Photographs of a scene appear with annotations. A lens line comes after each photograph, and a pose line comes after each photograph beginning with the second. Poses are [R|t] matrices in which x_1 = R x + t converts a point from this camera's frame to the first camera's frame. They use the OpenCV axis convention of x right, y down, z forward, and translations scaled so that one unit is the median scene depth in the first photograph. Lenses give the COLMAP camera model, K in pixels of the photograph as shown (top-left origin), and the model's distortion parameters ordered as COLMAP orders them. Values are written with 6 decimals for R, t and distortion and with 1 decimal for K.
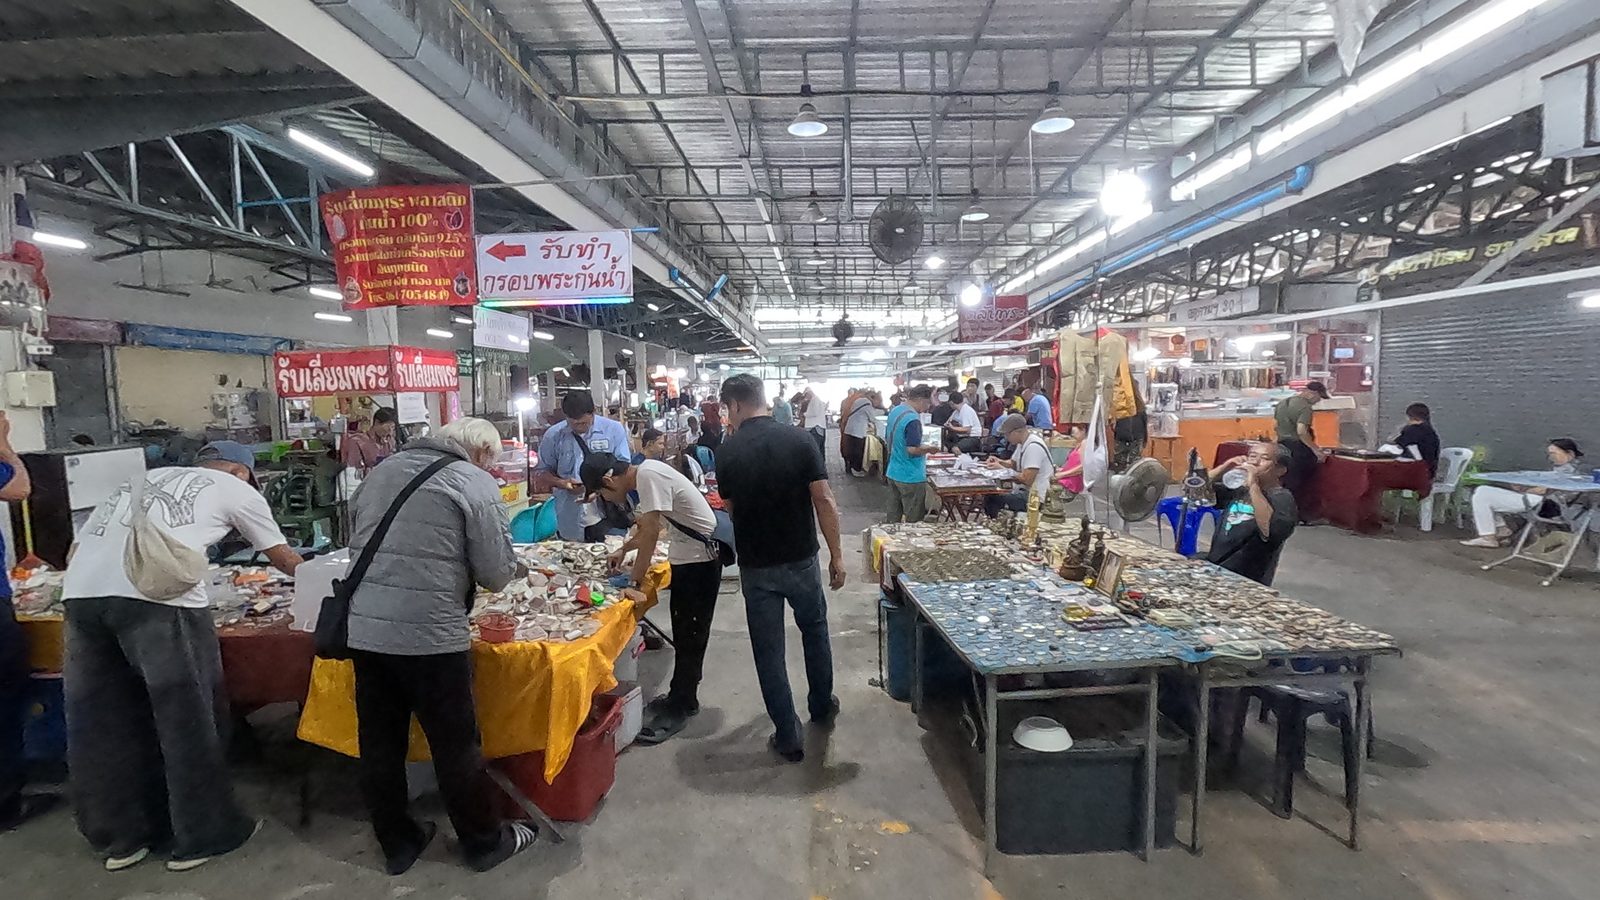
lens RADIAL K [[745.9, 0, 800.0], [0, 745.9, 450.0], [0, 0, 1]] dist [0.000802, 0.000563]
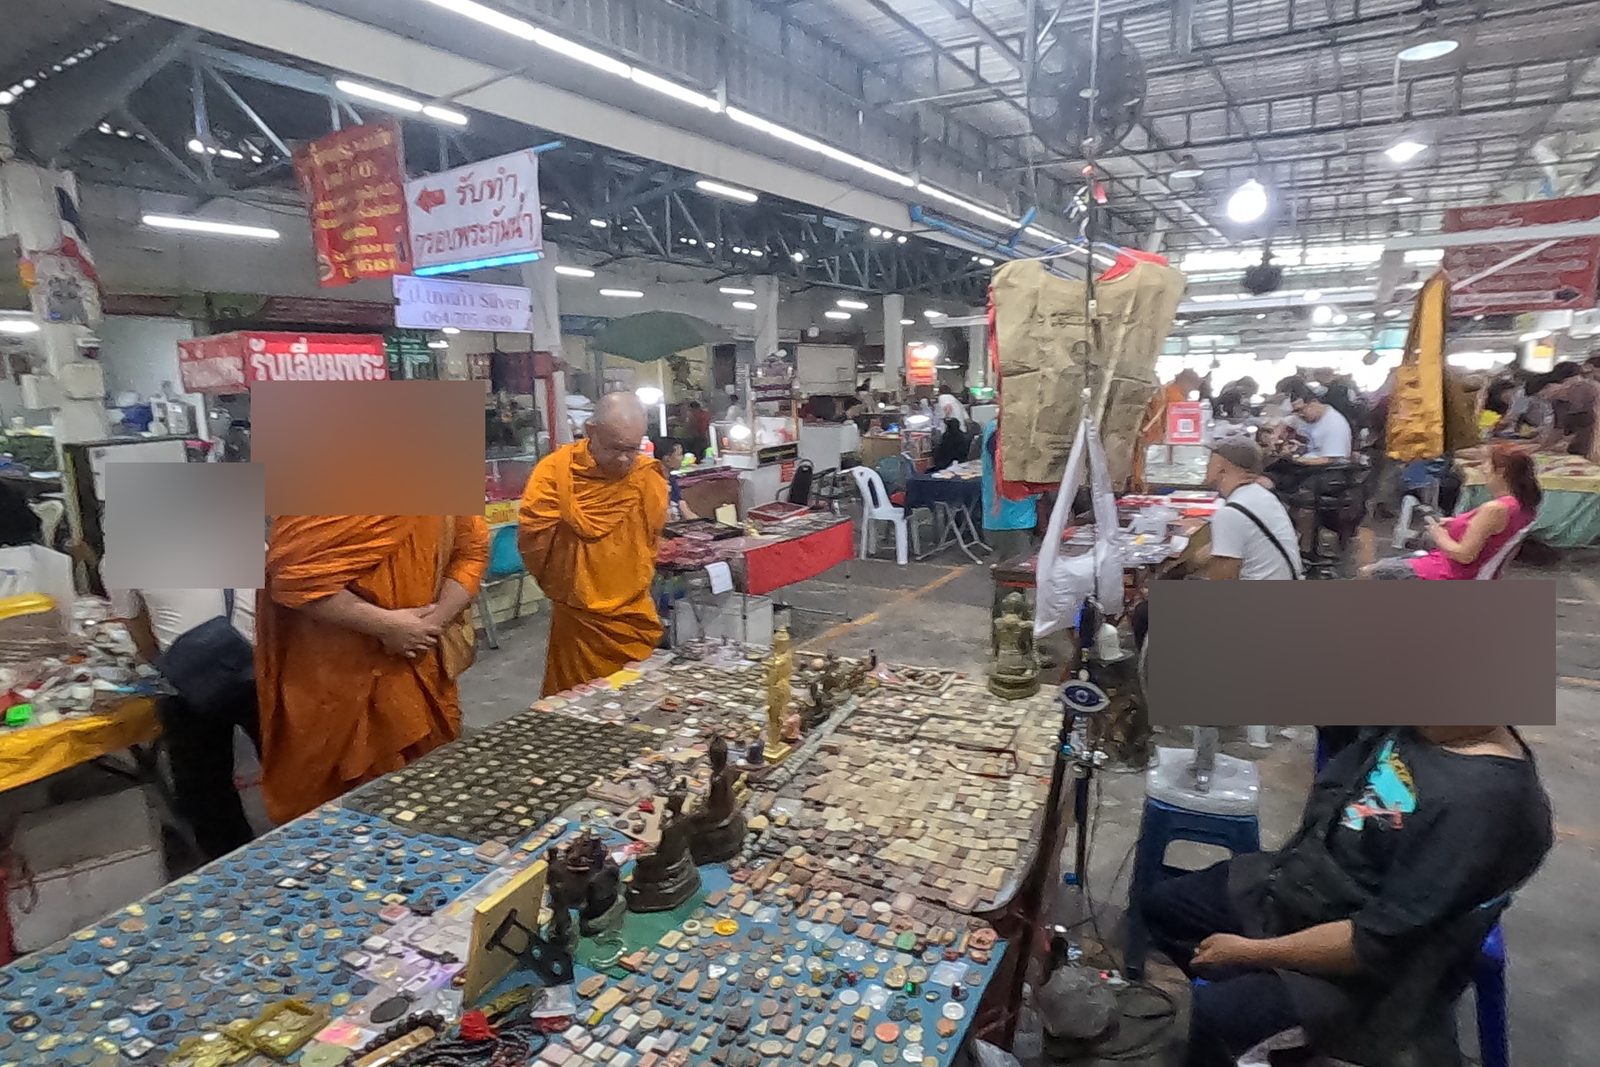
lens RADIAL K [[878.7, 0, 800.0], [0, 878.7, 533.5], [0, 0, 1]] dist [0.000479, 0.000297]
pose [[0.857516, 0.095192, -0.505574, 0.416253], [-0.039897, 0.992078, 0.119122, -0.050617], [0.512908, -0.081978, 0.854520, 0.400960]]
